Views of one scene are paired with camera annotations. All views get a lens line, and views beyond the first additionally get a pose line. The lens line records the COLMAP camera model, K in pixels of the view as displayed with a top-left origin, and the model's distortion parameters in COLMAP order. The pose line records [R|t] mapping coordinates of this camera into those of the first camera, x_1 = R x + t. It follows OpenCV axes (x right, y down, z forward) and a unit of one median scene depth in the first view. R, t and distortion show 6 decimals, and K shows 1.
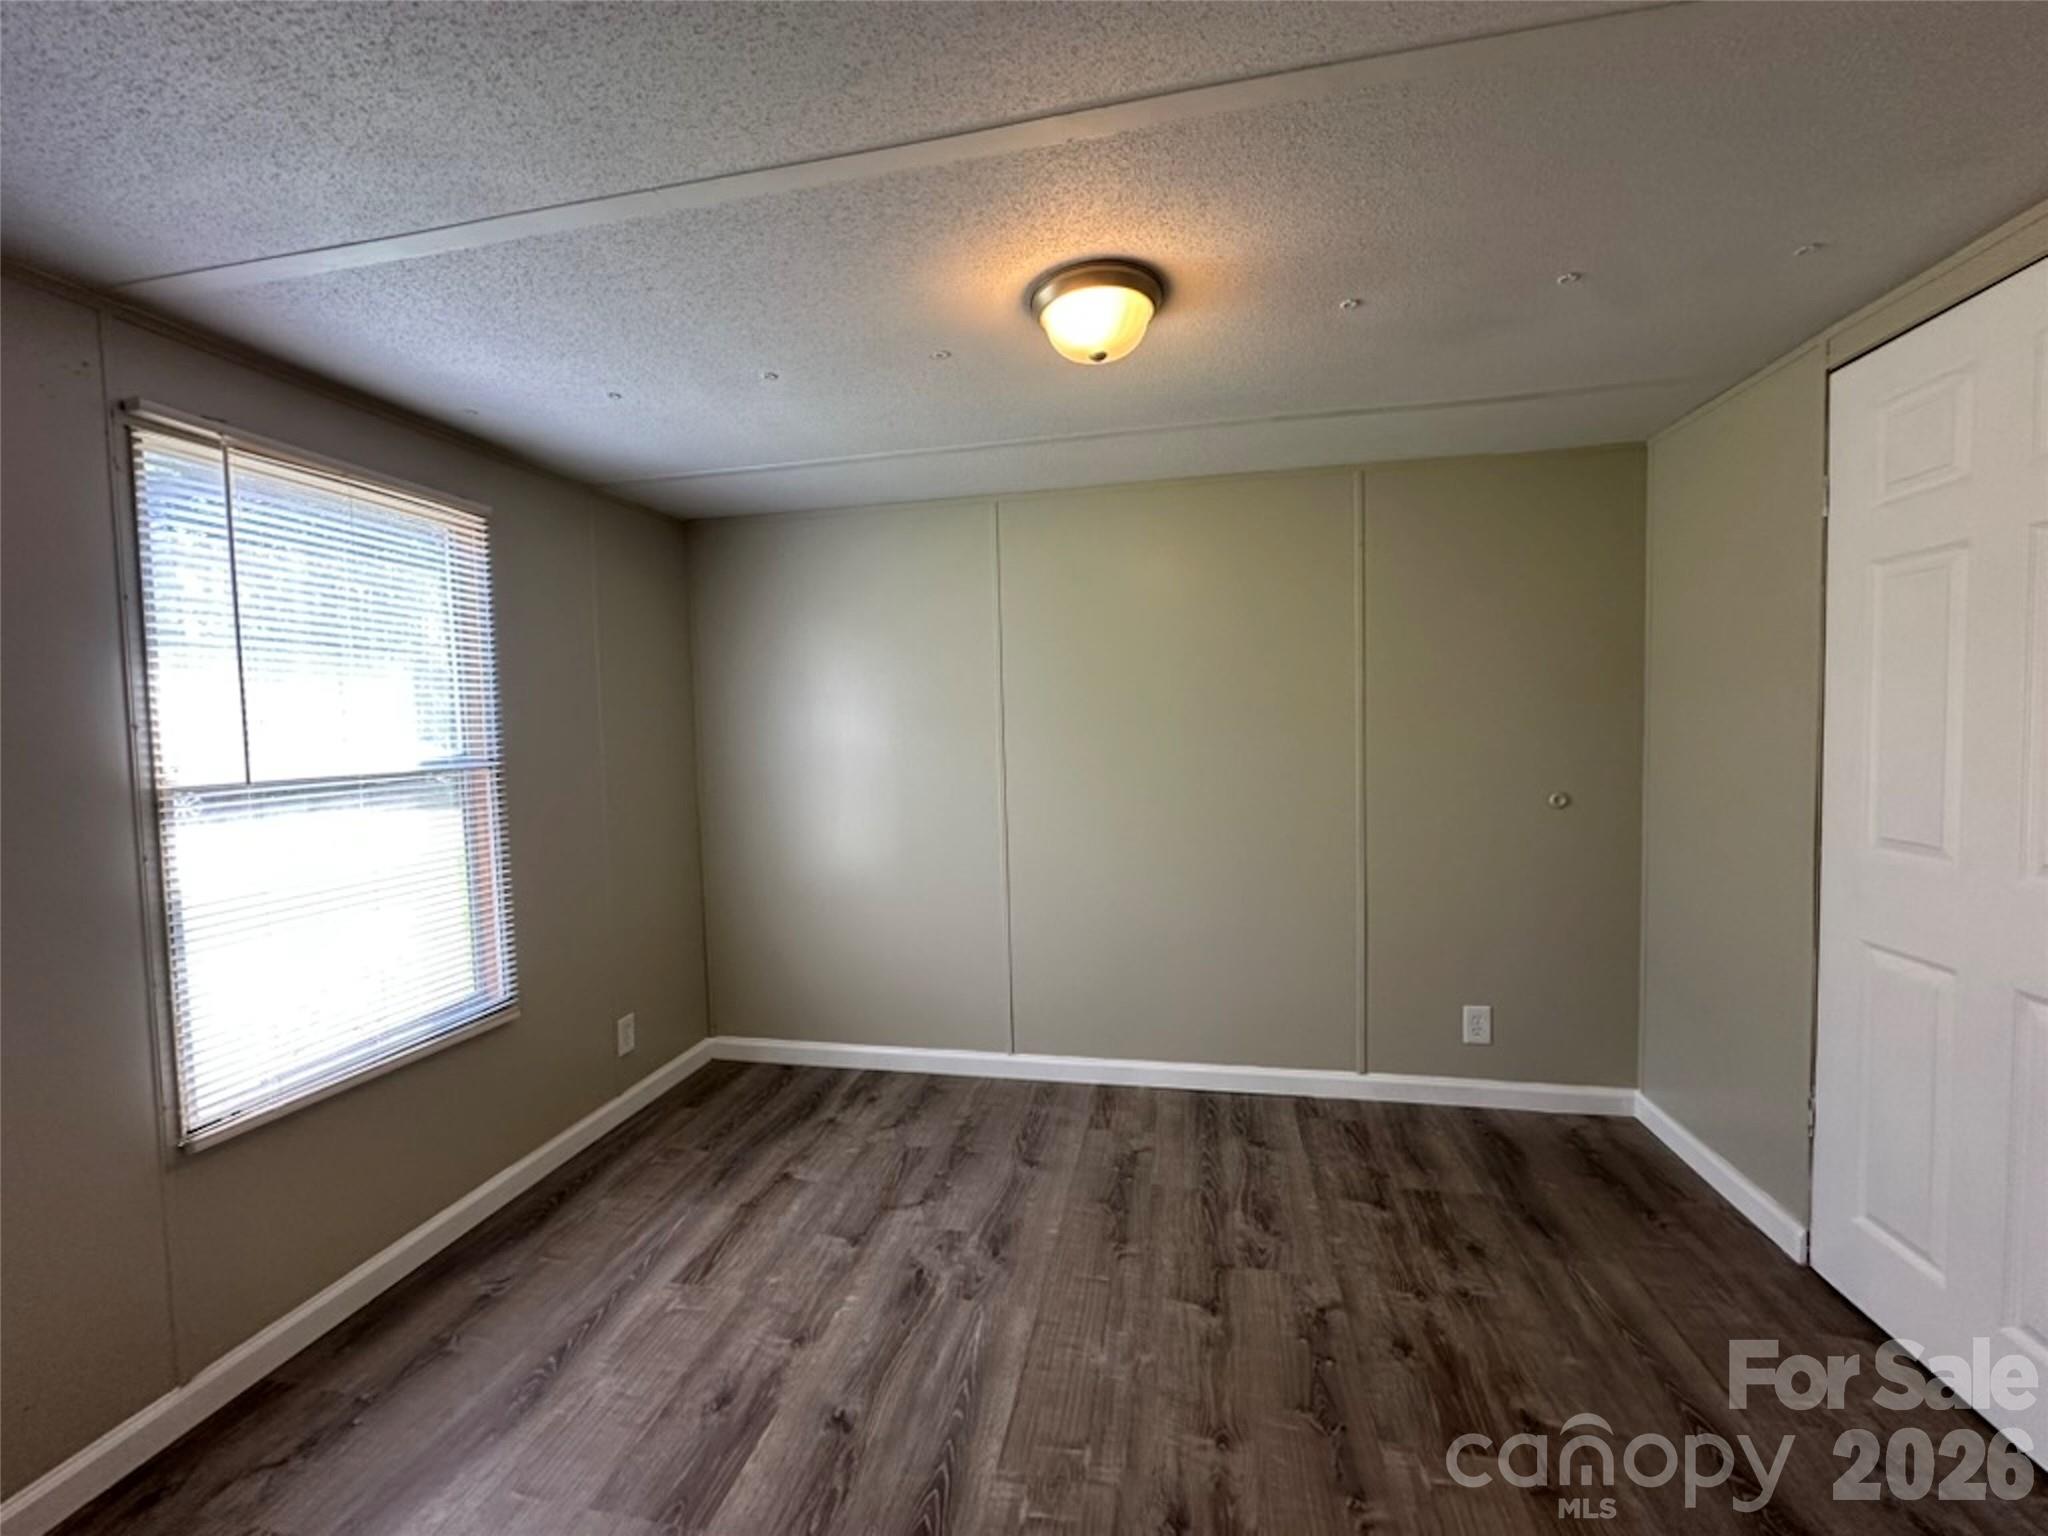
lens RADIAL K [[812.6, 0, 1024.2], [0, 812.6, 763.6], [0, 0, 1]] dist [-0.007457, 0.001311]
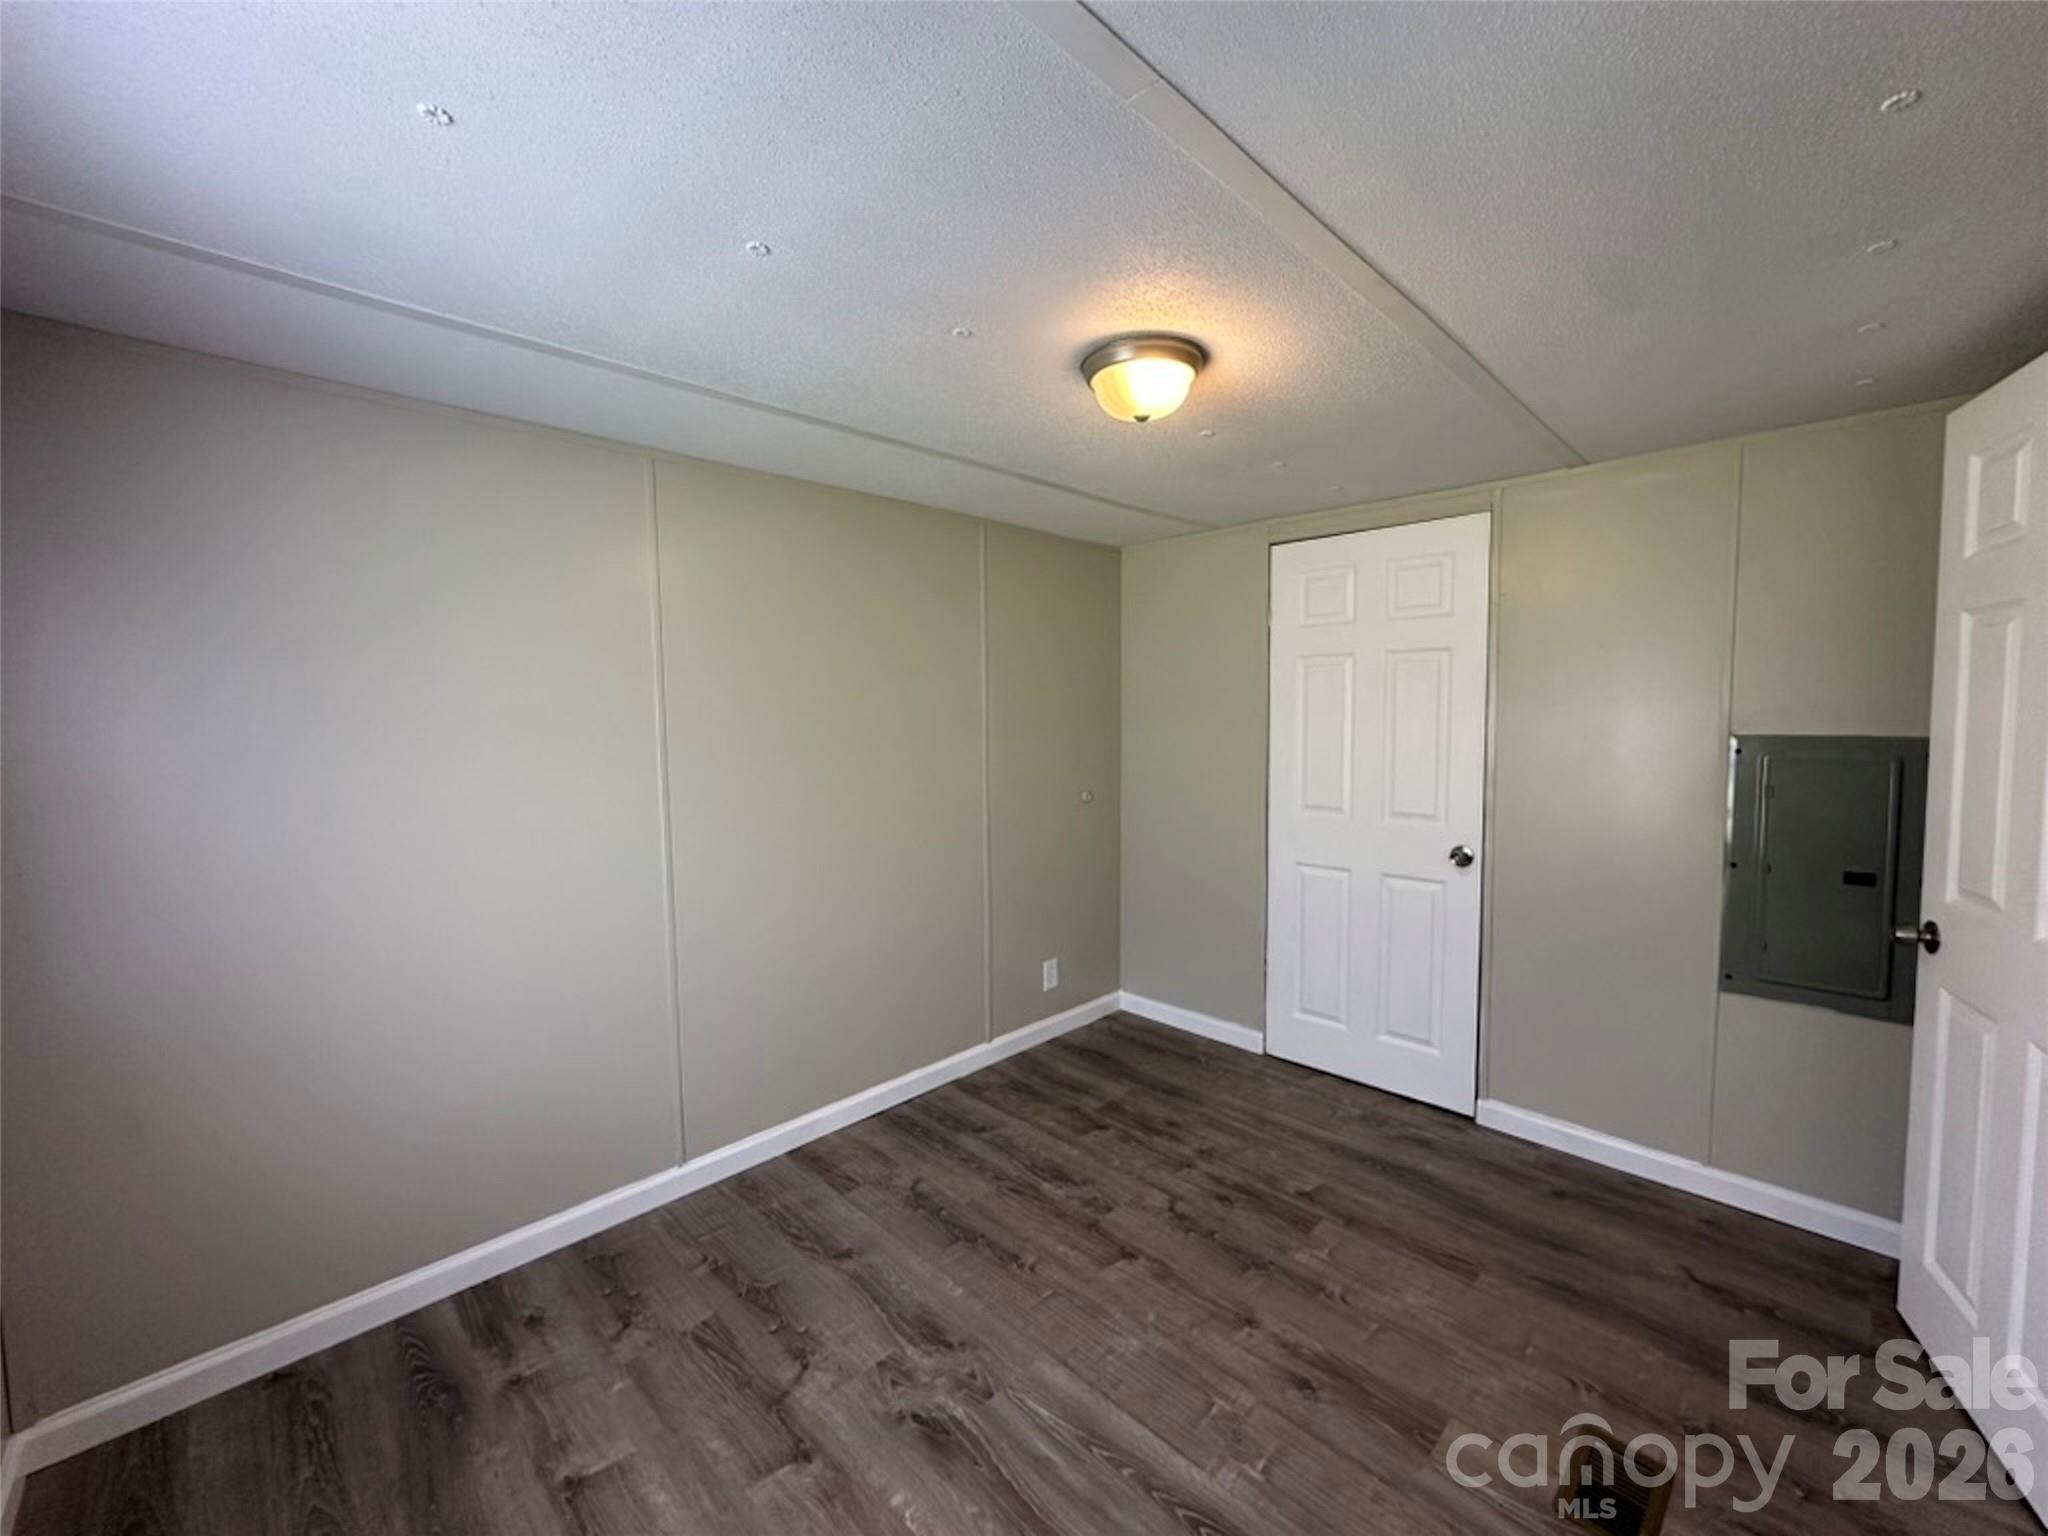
lens RADIAL K [[812.6, 0, 1021.0], [0, 812.6, 768.0], [0, 0, 1]] dist [-0.007457, 0.001311]
pose [[0.553449, -0.041767, 0.831835, -0.638015], [0.036256, 0.999003, 0.026039, -0.050417], [-0.832094, 0.015748, 0.554411, 0.380880]]
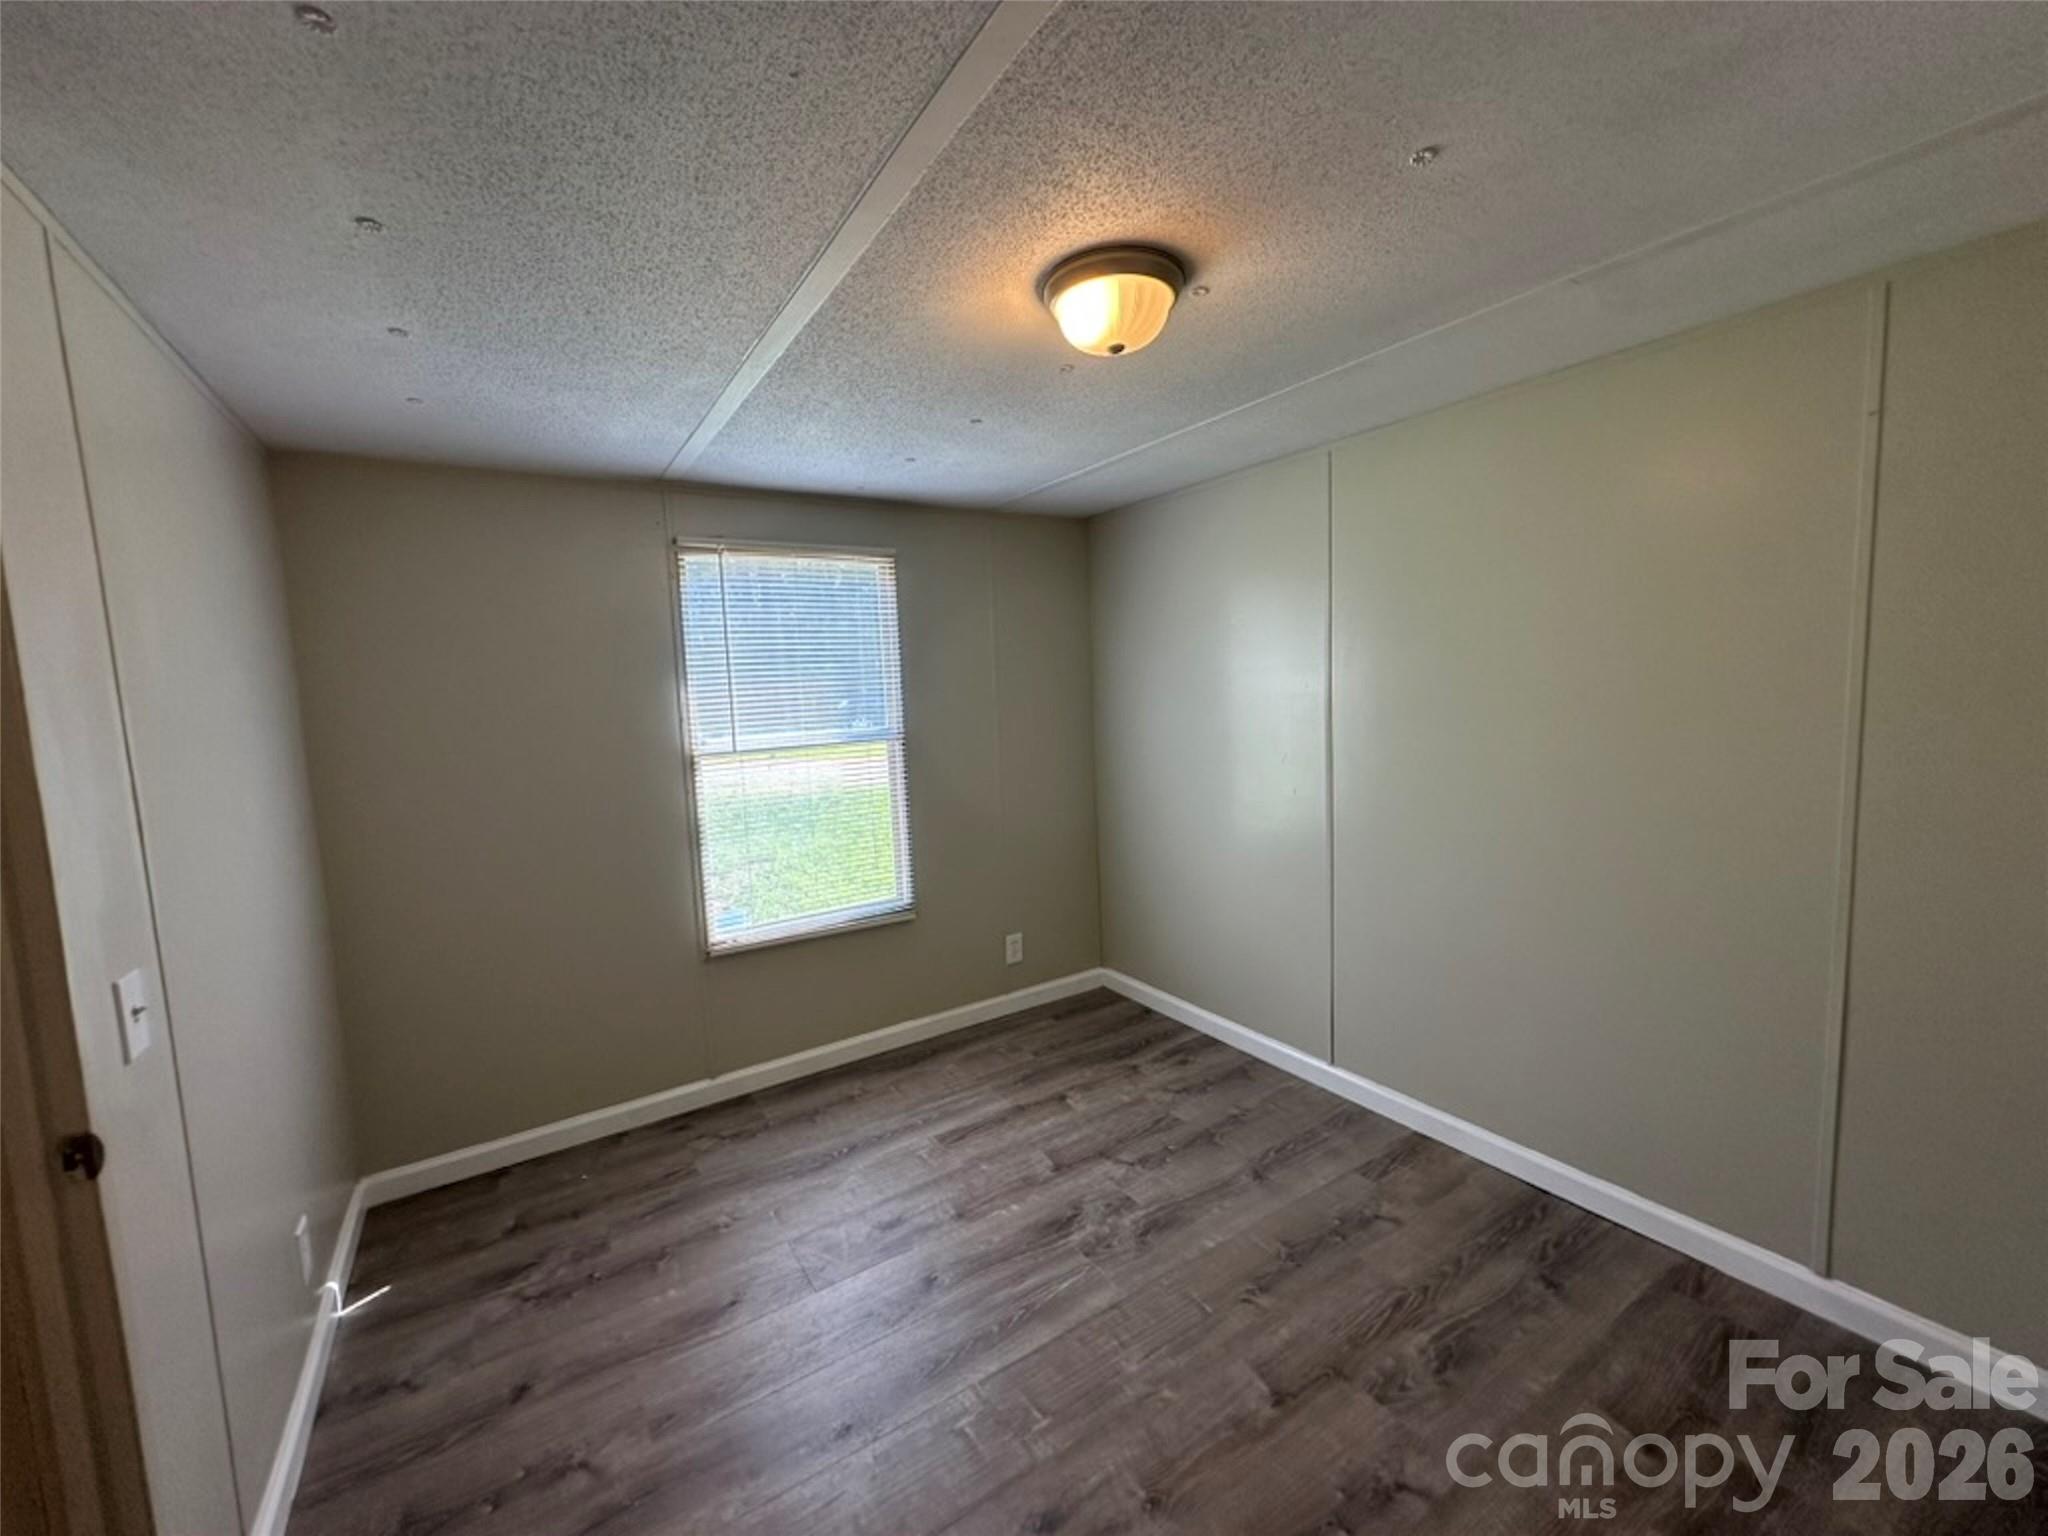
lens RADIAL K [[812.6, 0, 1022.7], [0, 812.6, 764.5], [0, 0, 1]] dist [-0.007457, 0.001311]
pose [[0.700794, 0.069020, -0.710017, 0.495480], [-0.010594, 0.996206, 0.086384, -0.075058], [0.713285, -0.053016, 0.698866, 0.175565]]
